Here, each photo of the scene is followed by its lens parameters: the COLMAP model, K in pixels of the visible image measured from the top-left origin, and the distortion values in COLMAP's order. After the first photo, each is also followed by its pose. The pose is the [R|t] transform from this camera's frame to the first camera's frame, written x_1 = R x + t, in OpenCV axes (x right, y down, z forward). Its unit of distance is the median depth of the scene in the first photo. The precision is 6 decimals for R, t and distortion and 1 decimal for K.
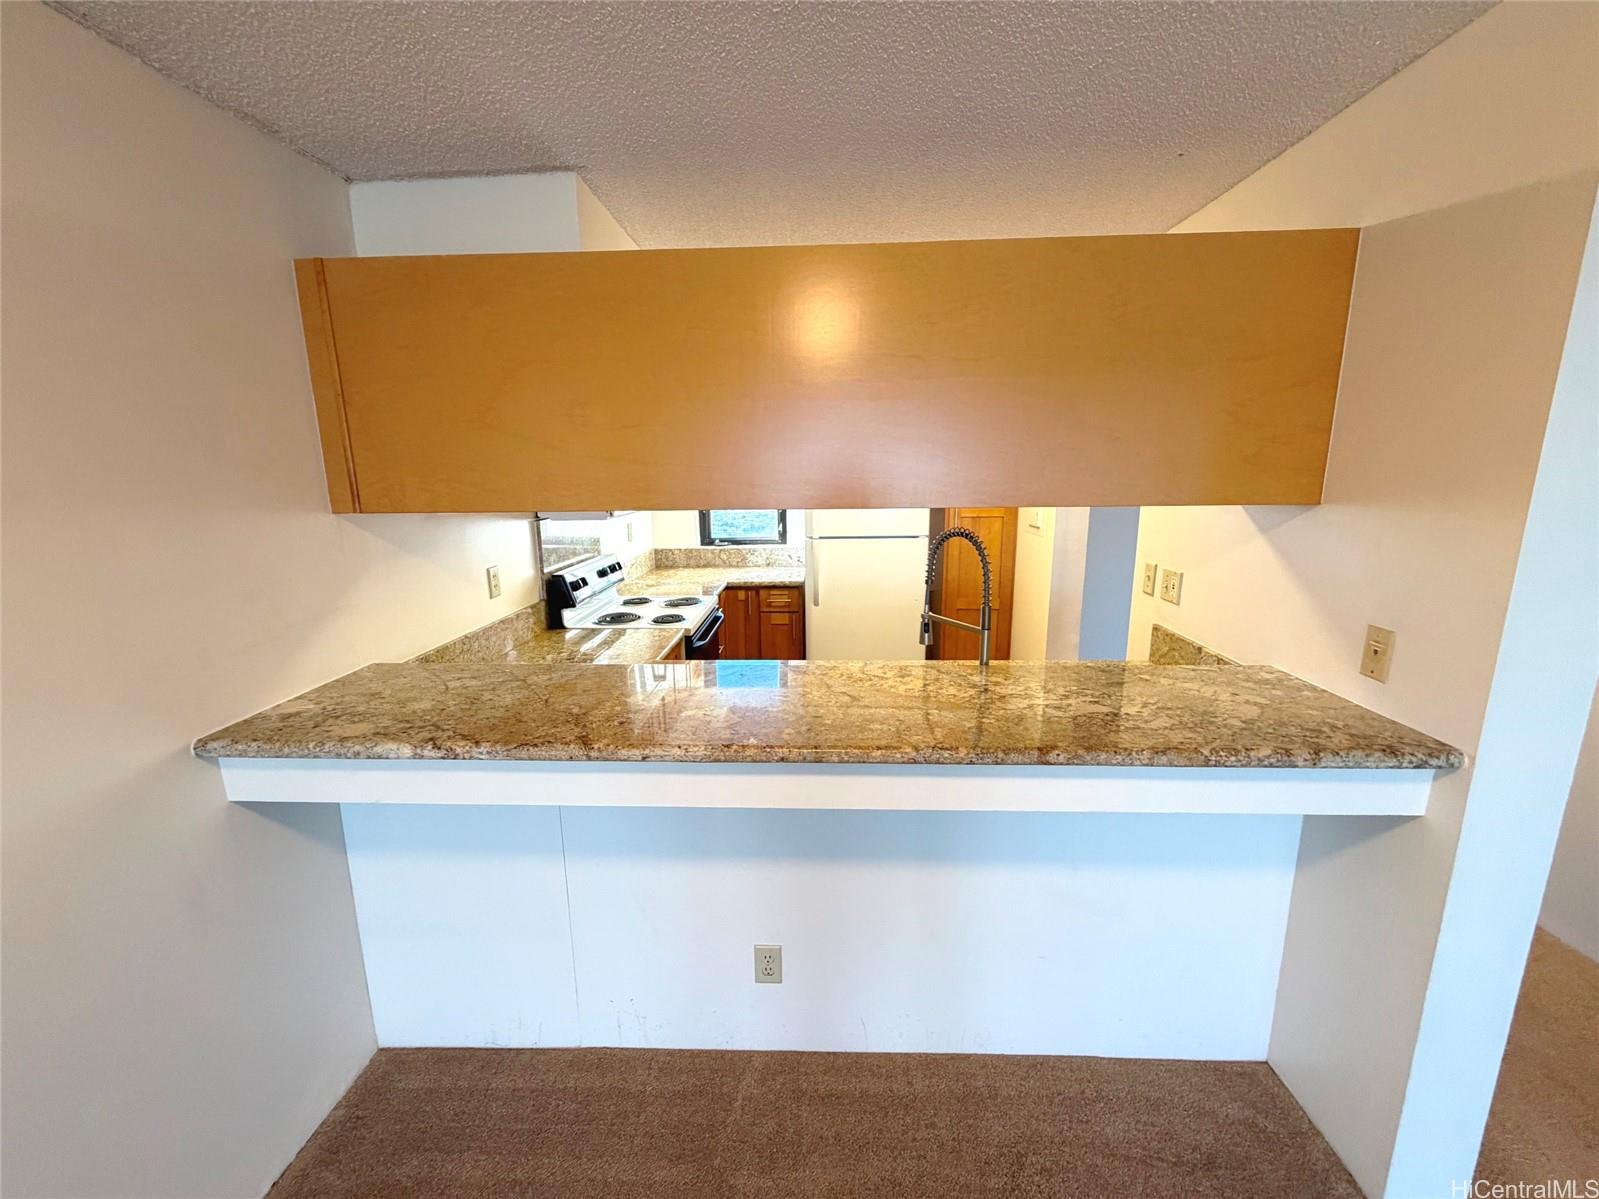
lens RADIAL K [[635.8, 0, 796.6], [0, 635.8, 598.7], [0, 0, 1]] dist [0.000977, 0.000057]
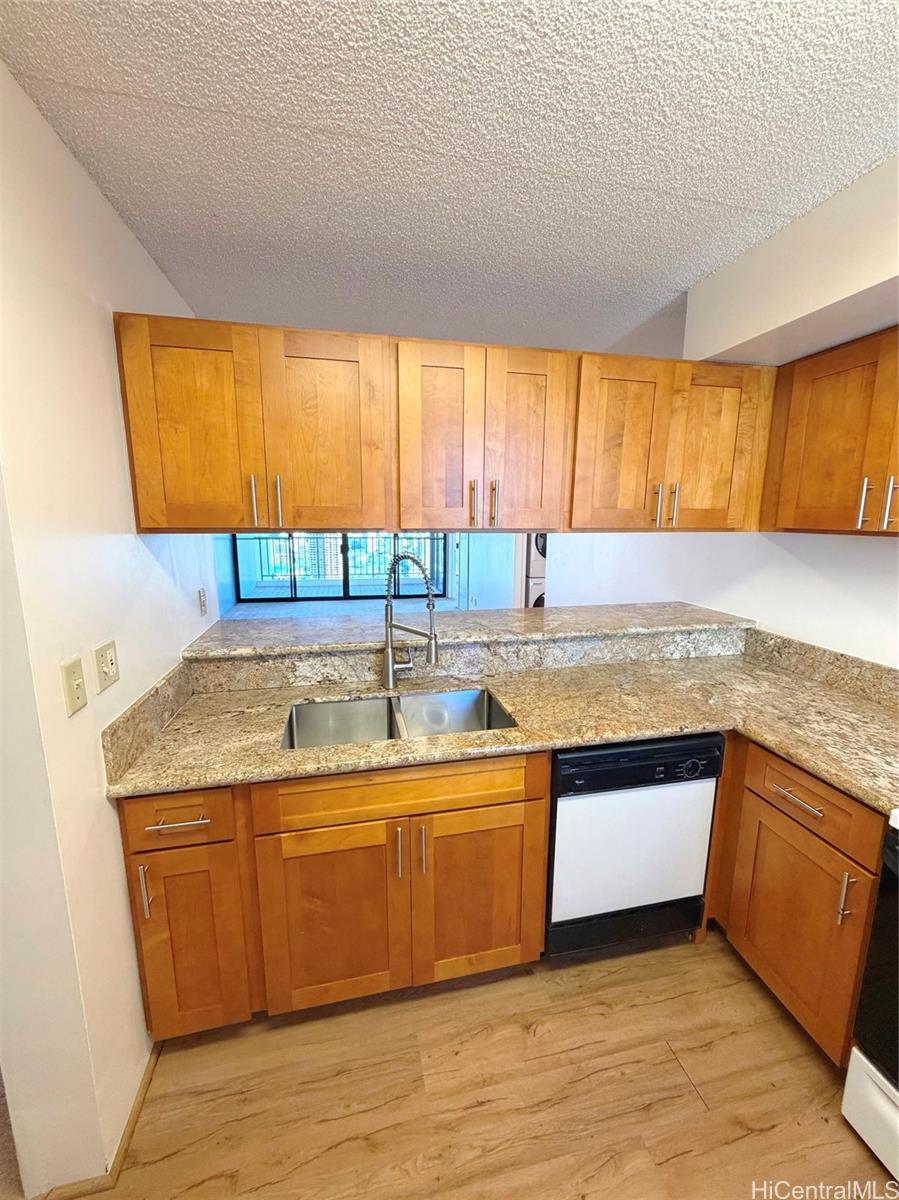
lens RADIAL K [[477.1, 0, 450.8], [0, 477.1, 596.5], [0, 0, 1]] dist [0.000977, 0.000057]
pose [[-0.962798, 0.053450, -0.264883, 0.309380], [-0.047991, 0.930838, 0.362268, -0.271660], [0.265926, 0.361503, -0.893644, 1.378243]]
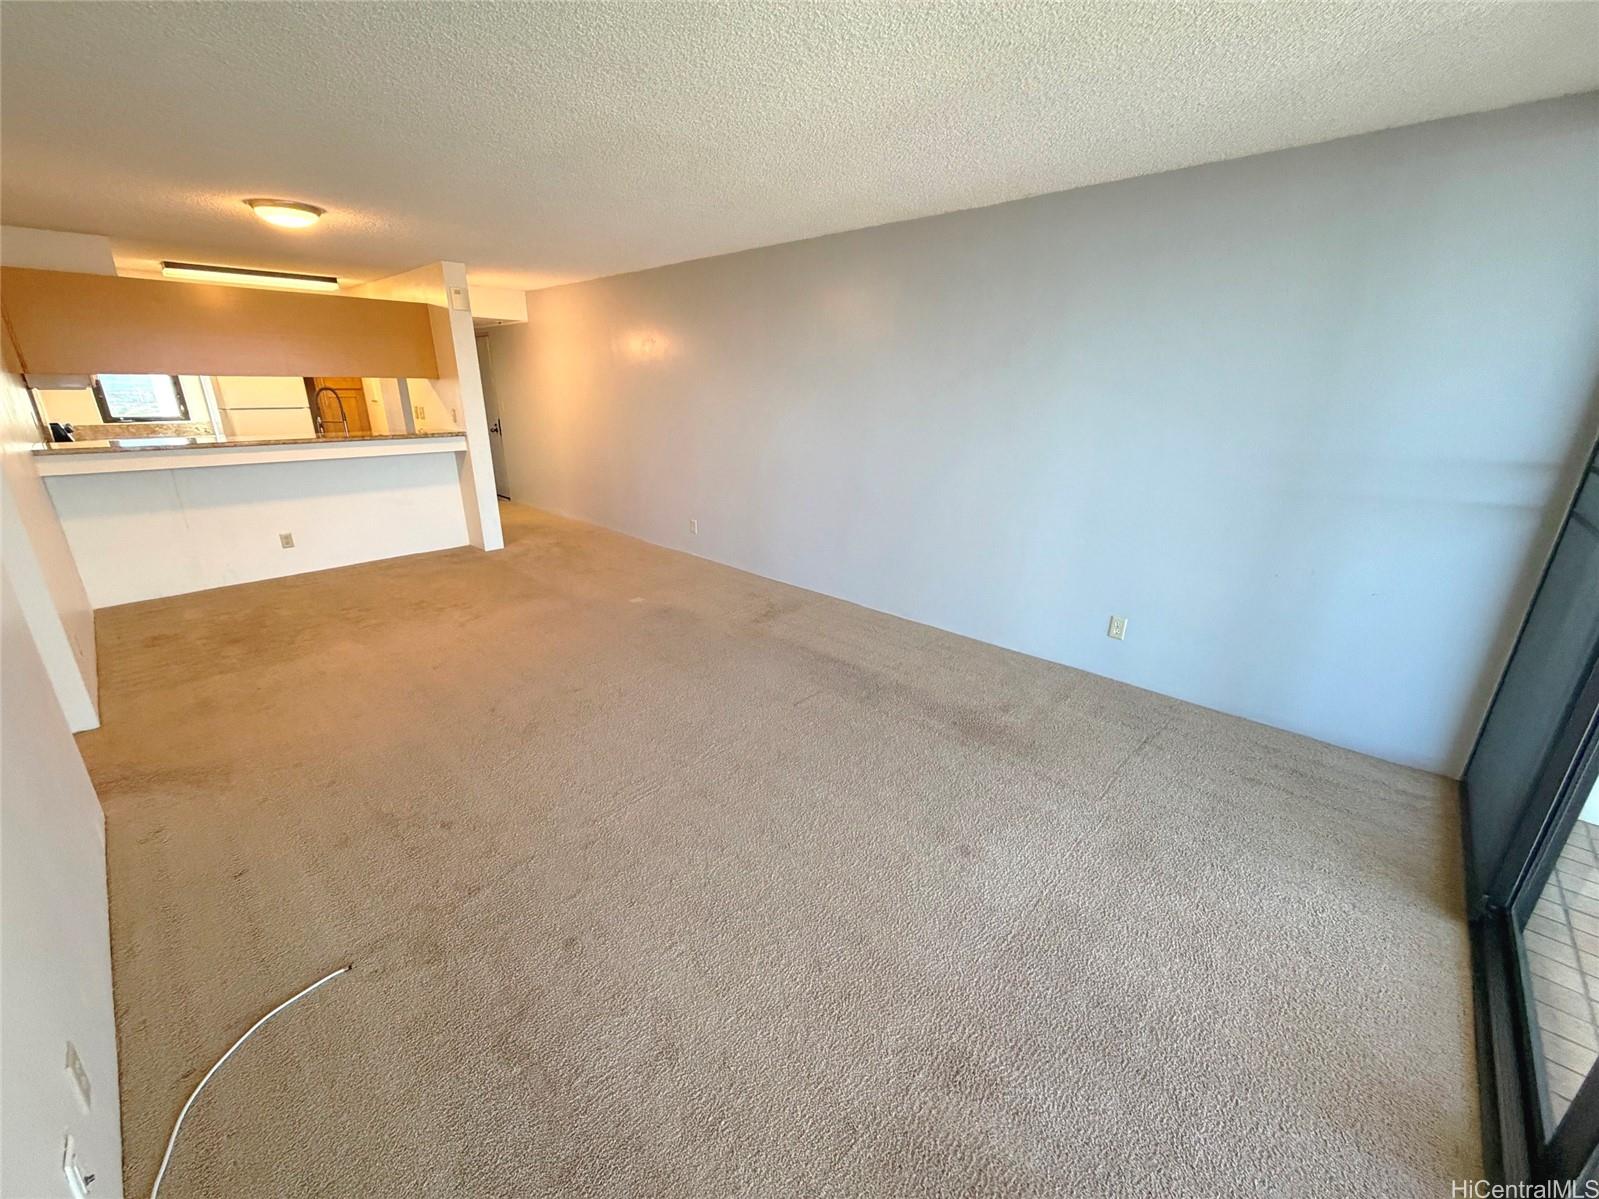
lens RADIAL K [[635.8, 0, 794.4], [0, 635.8, 605.9], [0, 0, 1]] dist [0.000977, 0.000057]
pose [[0.647333, -0.232217, 0.725972, -0.311883], [0.138033, 0.972427, 0.187969, 0.277212], [-0.749605, -0.021470, 0.661537, -1.148523]]
